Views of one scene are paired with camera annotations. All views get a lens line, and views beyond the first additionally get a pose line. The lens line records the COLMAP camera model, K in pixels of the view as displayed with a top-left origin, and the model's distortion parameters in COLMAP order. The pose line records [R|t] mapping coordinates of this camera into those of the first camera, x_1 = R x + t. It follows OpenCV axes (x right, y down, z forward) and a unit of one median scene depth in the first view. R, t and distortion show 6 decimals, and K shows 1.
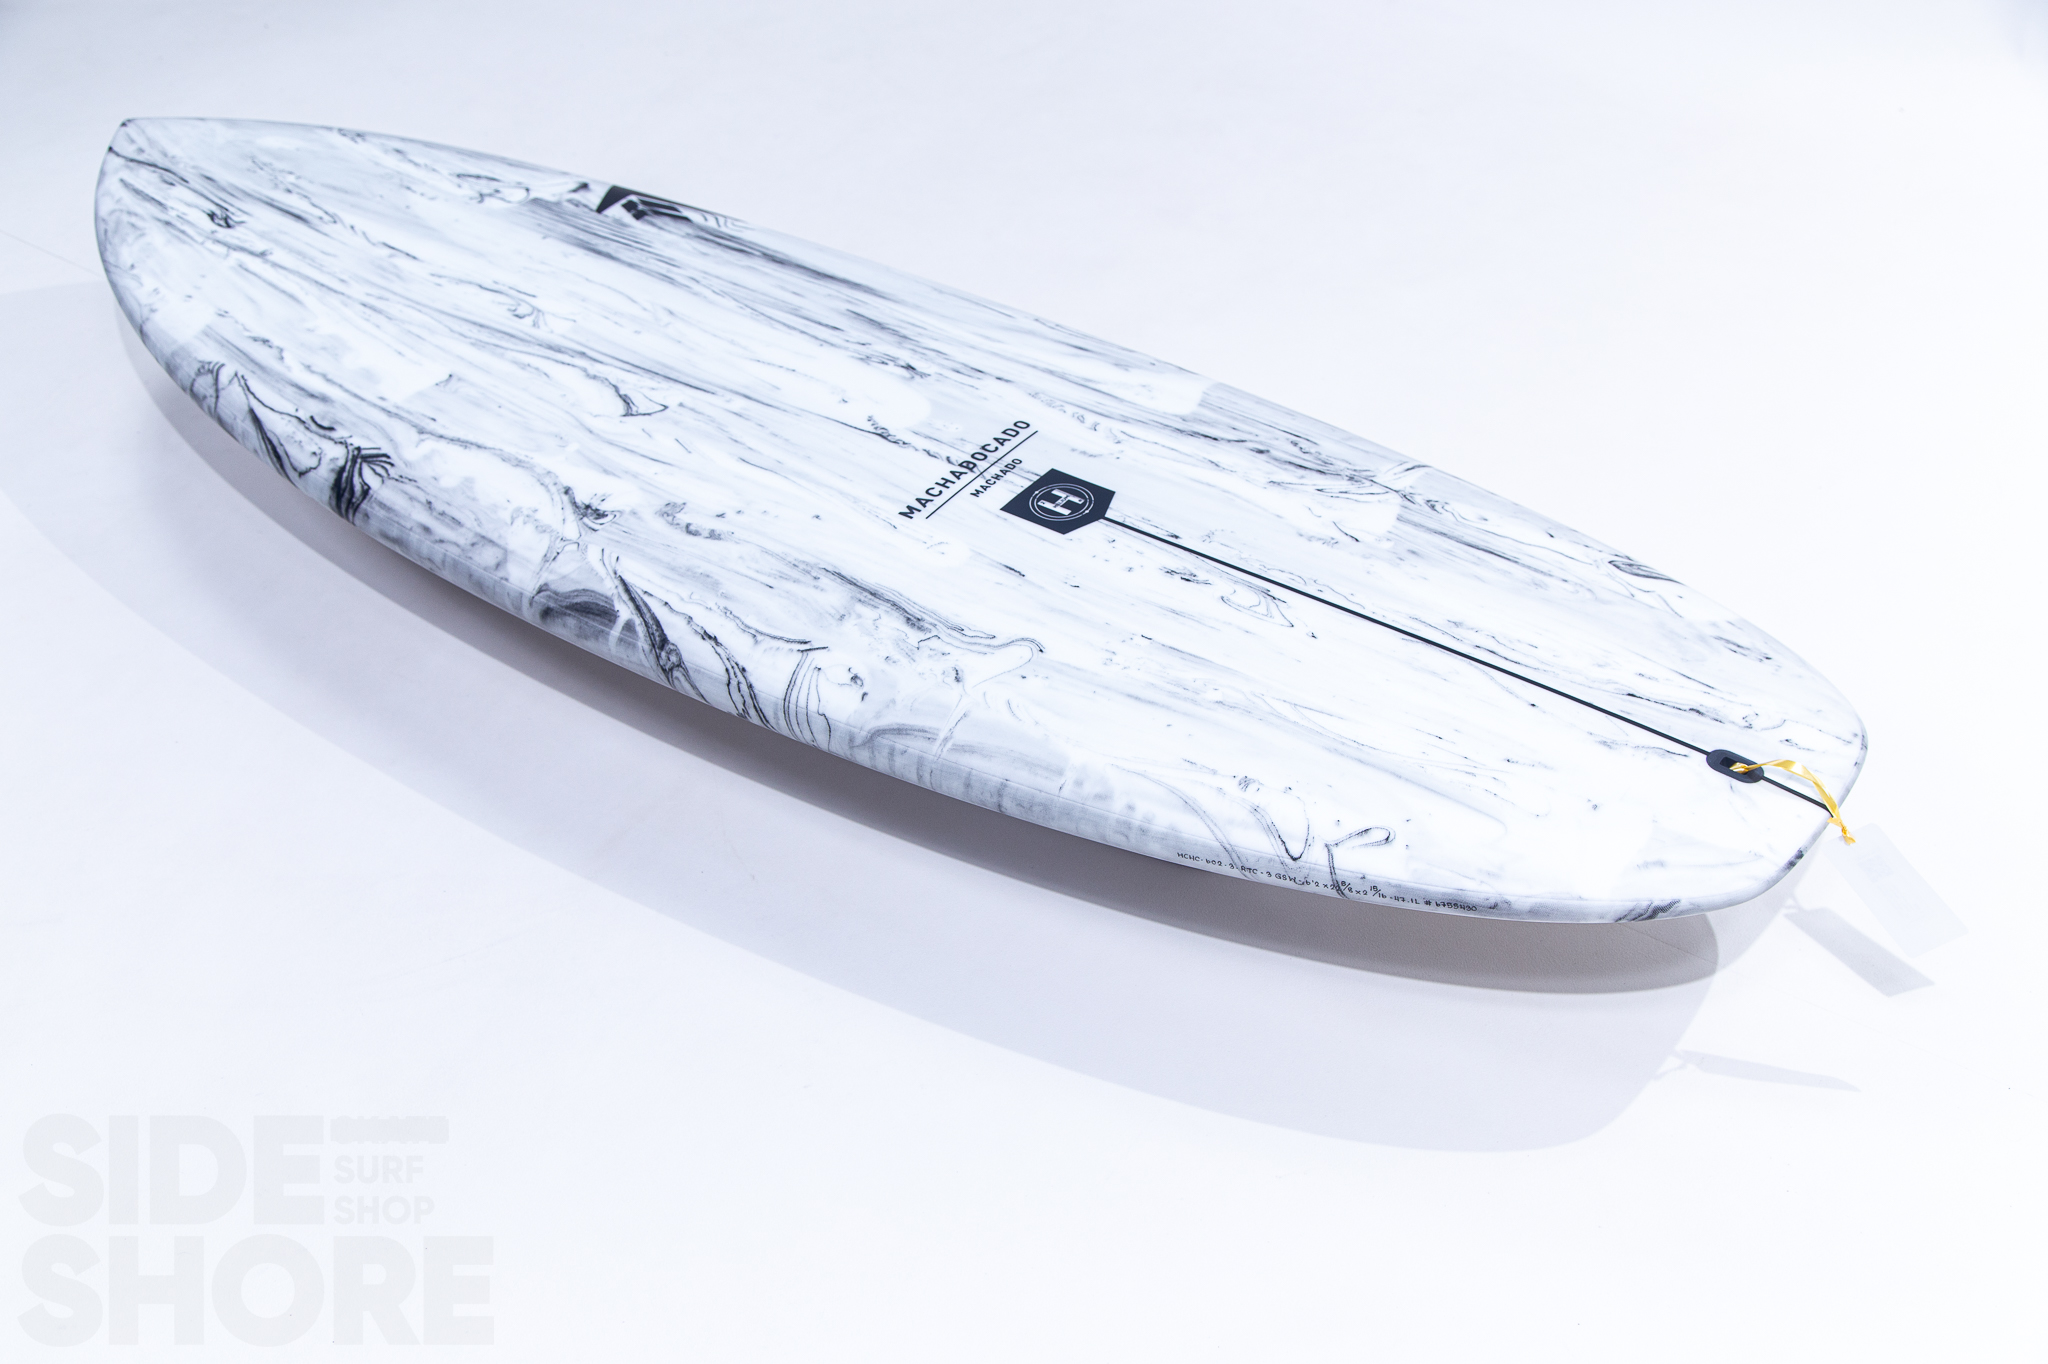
lens RADIAL K [[2201.3, 0, 1024.0], [0, 2201.3, 682.0], [0, 0, 1]] dist [0.010810, -0.020177]
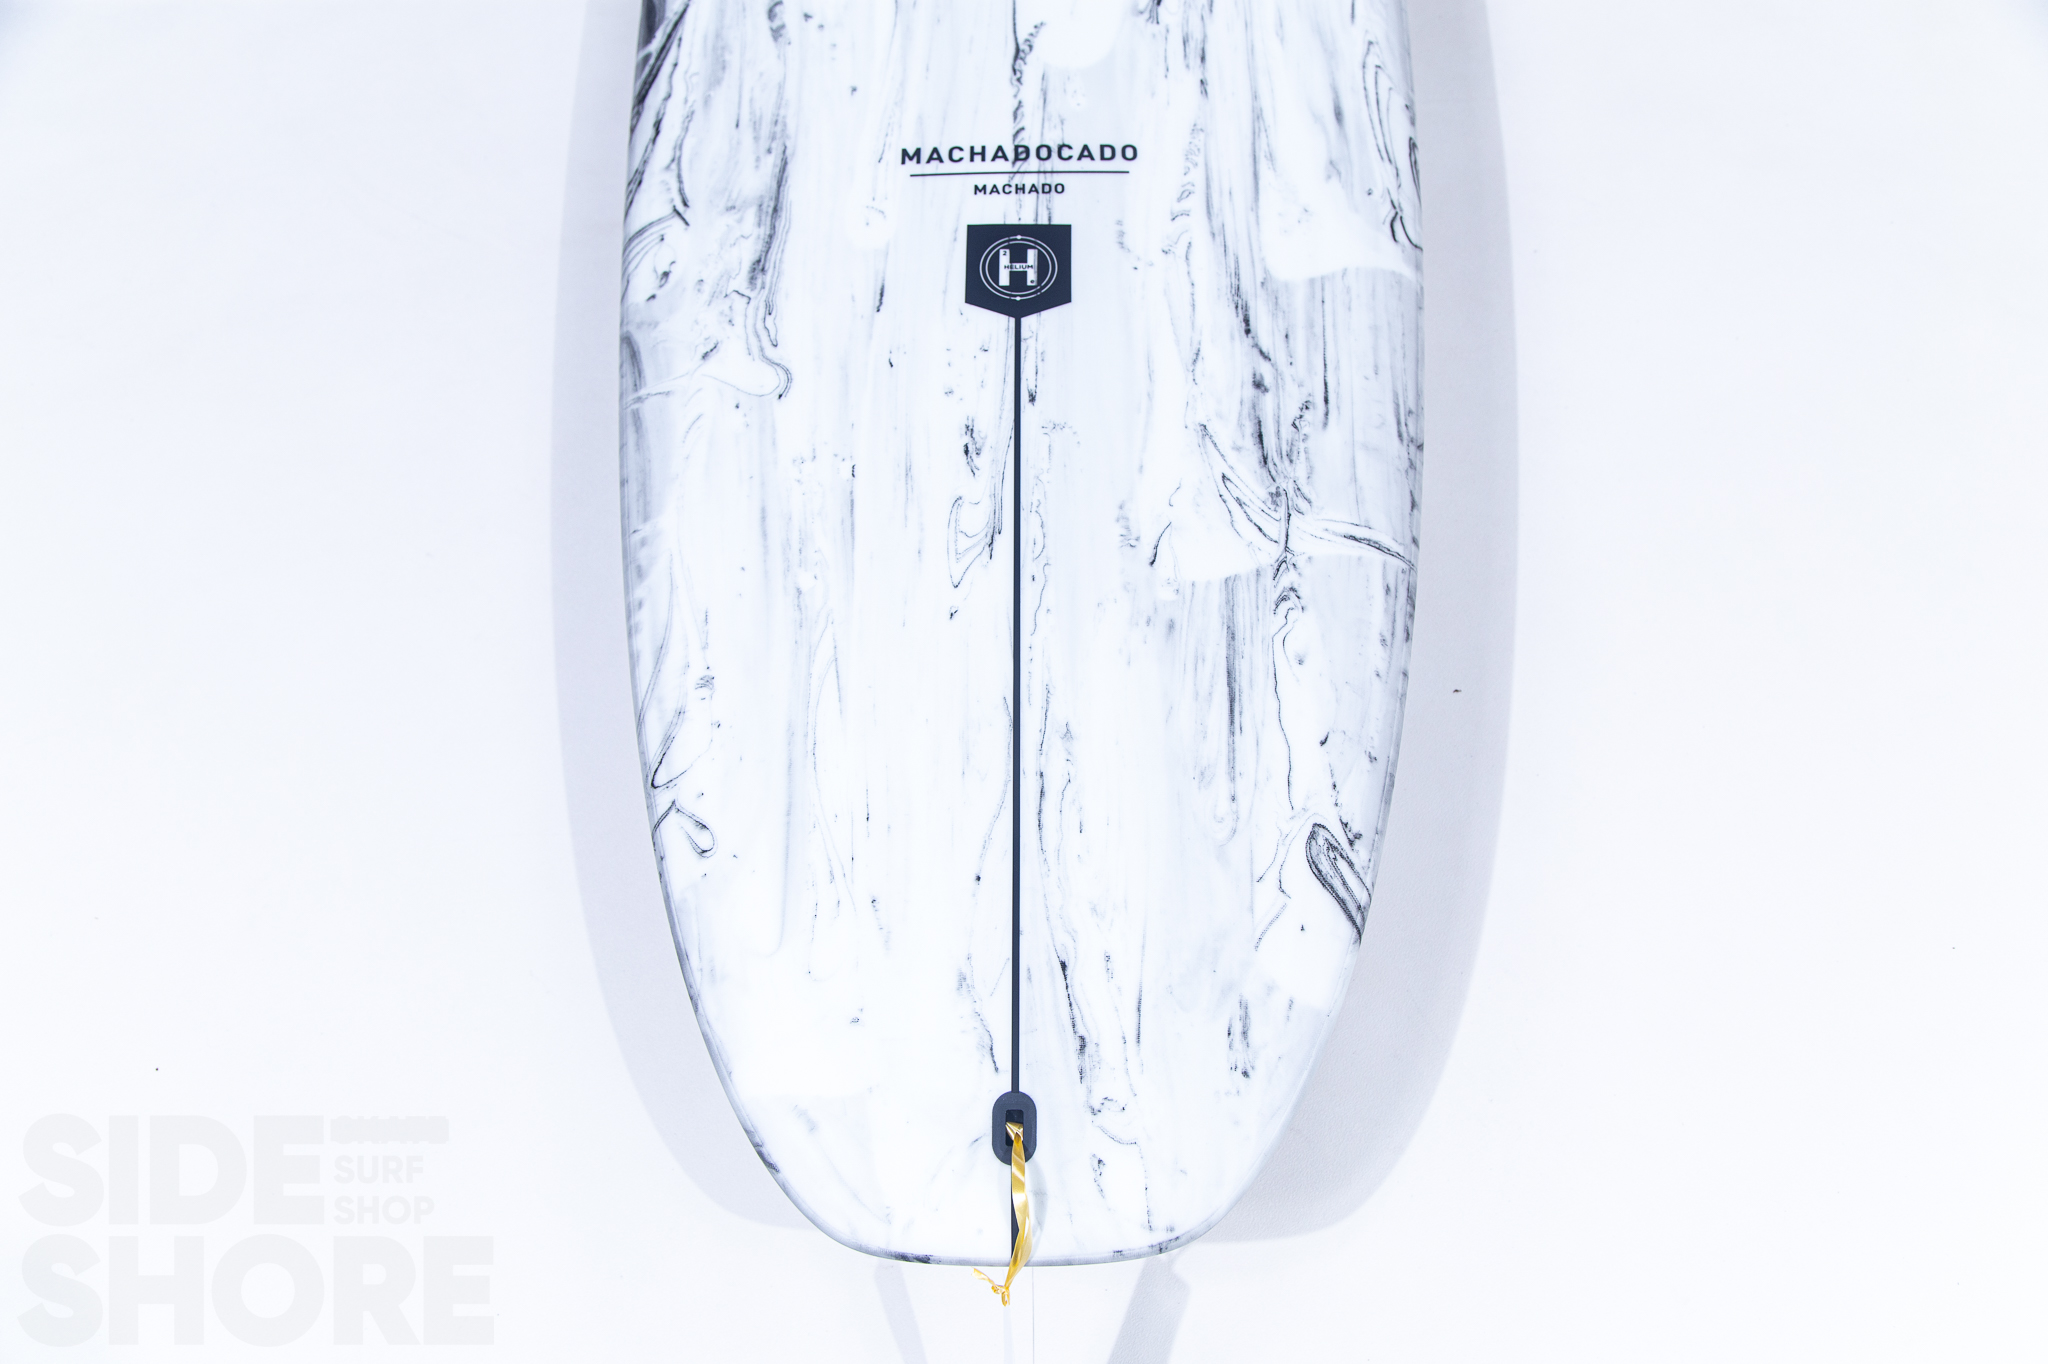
lens RADIAL K [[1919.7, 0, 1024.0], [0, 1919.7, 682.0], [0, 0, 1]] dist [0.013040, -0.006957]
pose [[0.609159, 0.734316, -0.299507, 0.363755], [-0.523910, 0.656143, 0.543134, -0.388981], [0.595351, -0.173941, 0.784412, 0.430786]]
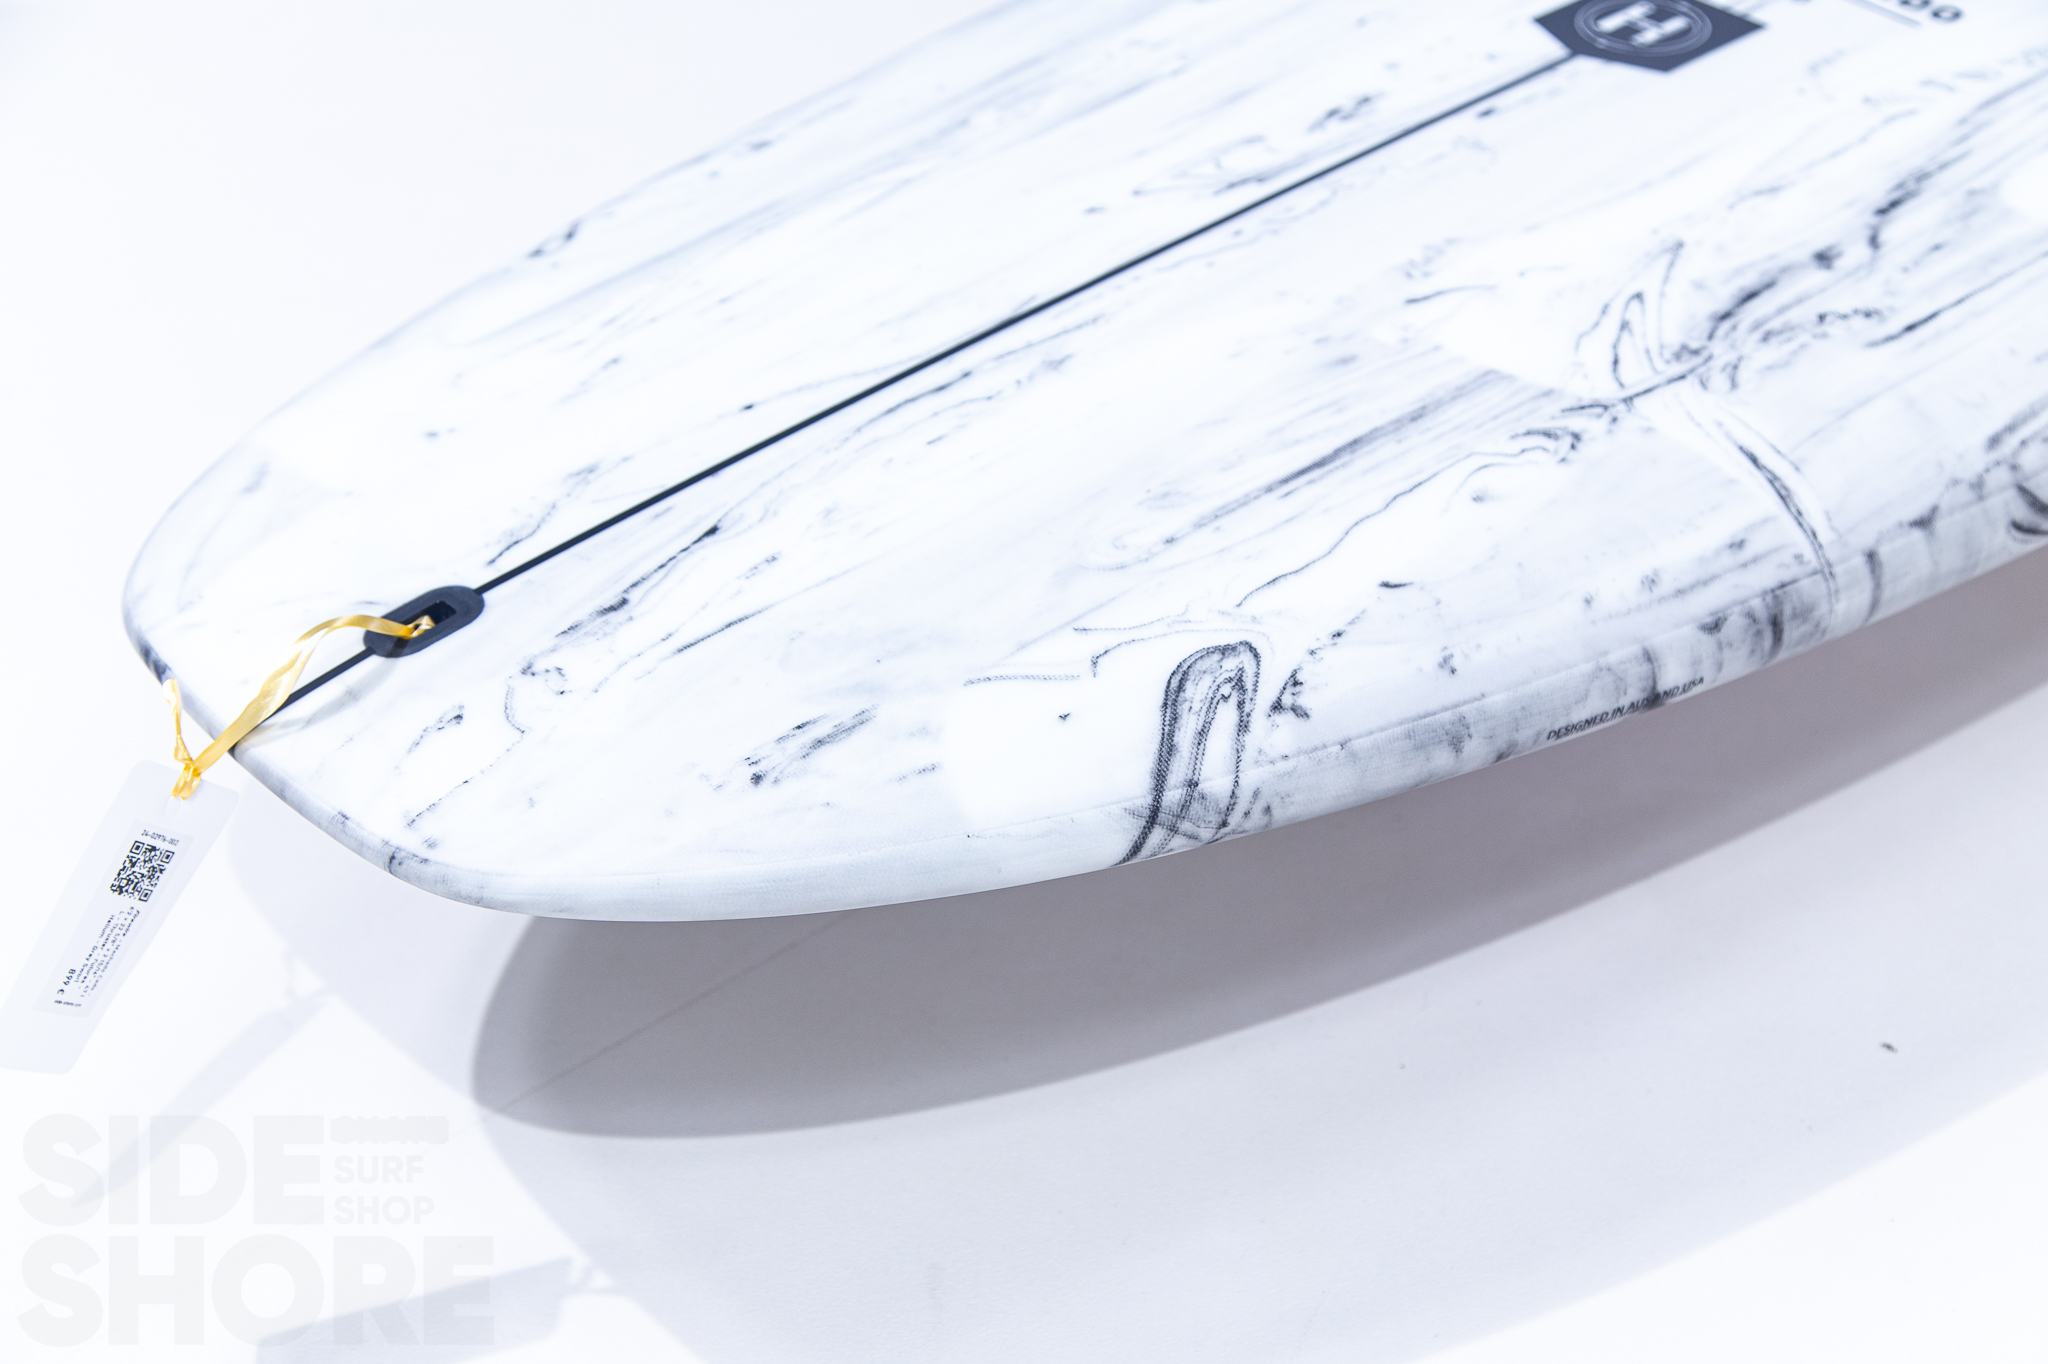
lens RADIAL K [[3069.3, 0, 1024.0], [0, 3069.3, 682.0], [0, 0, 1]] dist [-0.086524, -0.157992]
pose [[-0.184683, 0.651791, -0.735568, 0.670433], [-0.590994, 0.524349, 0.613012, -0.356397], [0.785250, 0.547930, 0.288366, 0.812509]]
